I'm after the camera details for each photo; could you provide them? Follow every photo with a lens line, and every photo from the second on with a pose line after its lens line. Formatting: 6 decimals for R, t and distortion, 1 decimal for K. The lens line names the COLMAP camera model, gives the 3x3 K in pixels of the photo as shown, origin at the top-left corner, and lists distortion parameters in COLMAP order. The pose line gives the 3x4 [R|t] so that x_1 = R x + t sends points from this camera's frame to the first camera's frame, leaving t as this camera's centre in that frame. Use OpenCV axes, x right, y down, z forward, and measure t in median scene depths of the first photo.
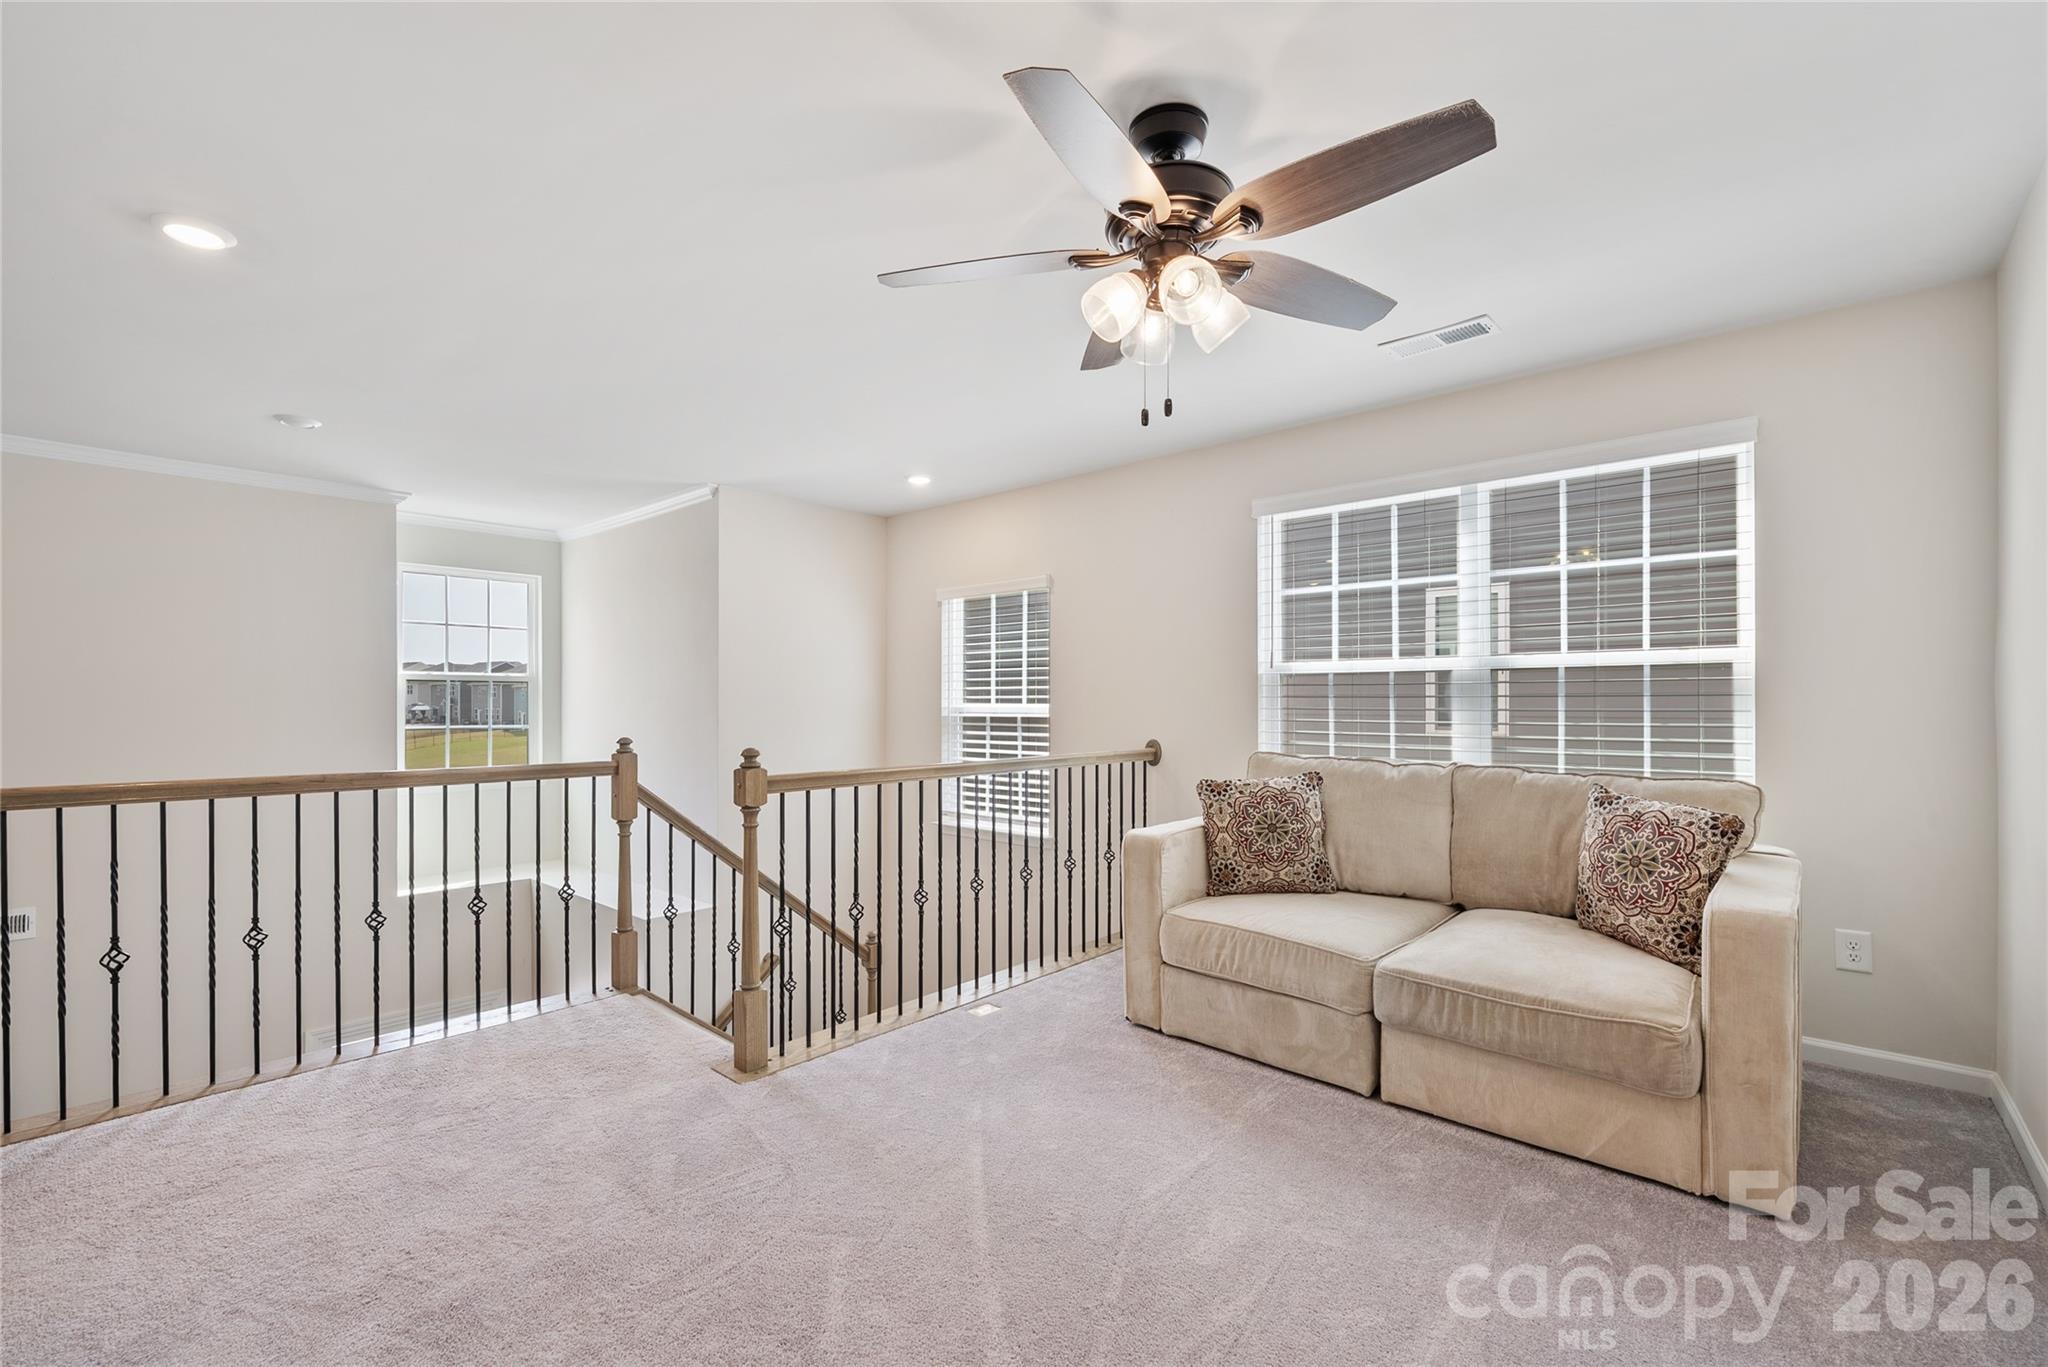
lens RADIAL K [[874.3, 0, 1021.1], [0, 874.3, 700.0], [0, 0, 1]] dist [-0.001601, 0.000031]
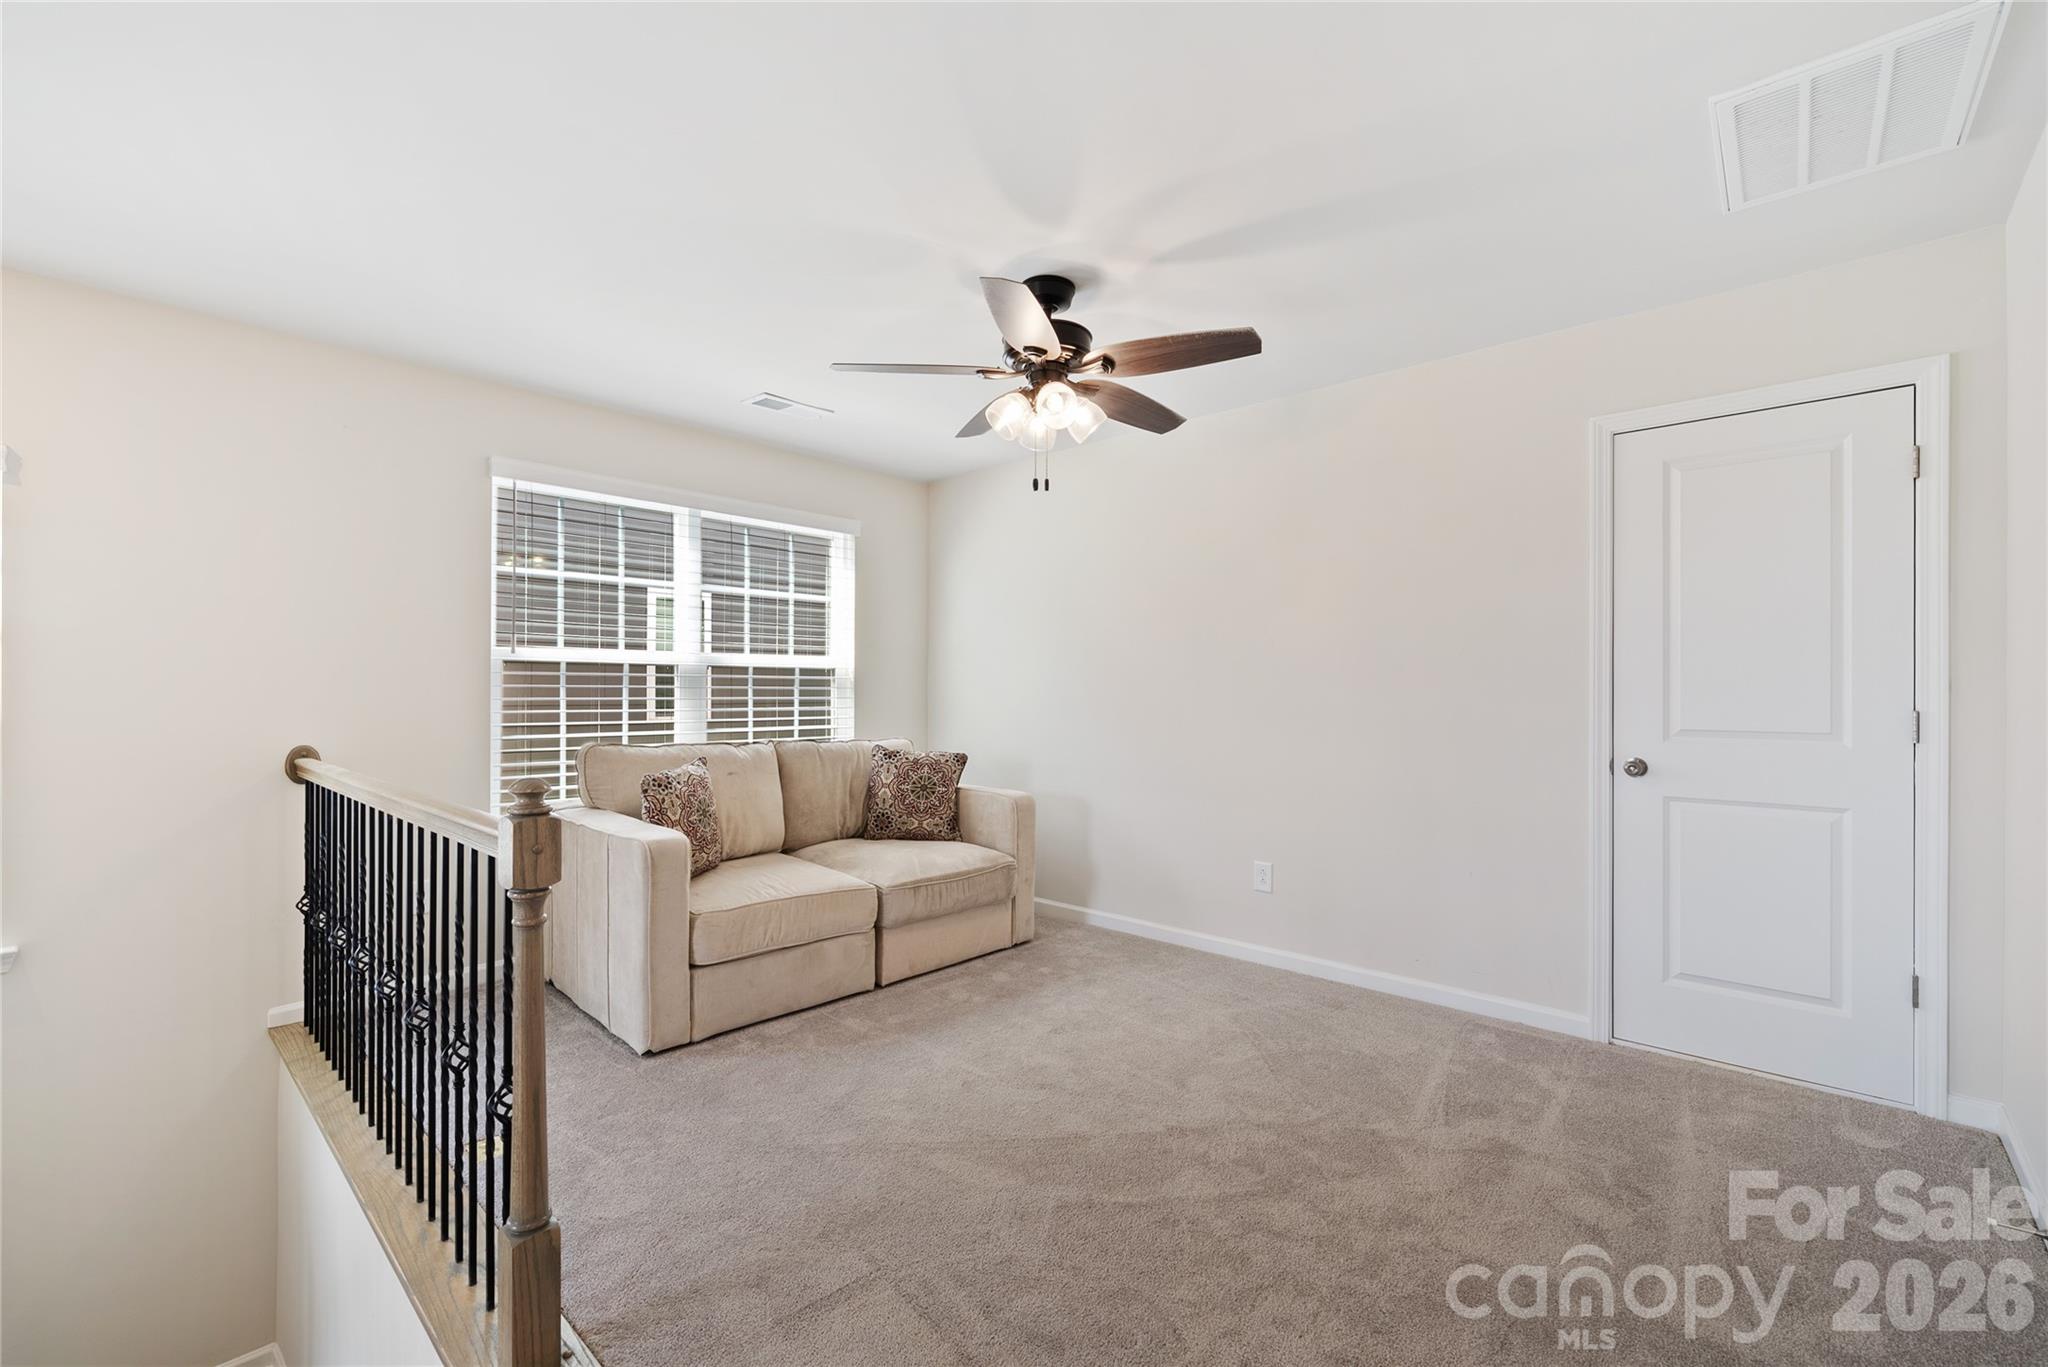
lens RADIAL K [[874.3, 0, 1026.1], [0, 874.3, 684.9], [0, 0, 1]] dist [-0.001601, 0.000031]
pose [[0.008924, 0.010846, 0.999901, -0.667512], [-0.001872, 0.999940, -0.010829, 0.004282], [-0.999958, -0.001775, 0.008944, 0.543641]]
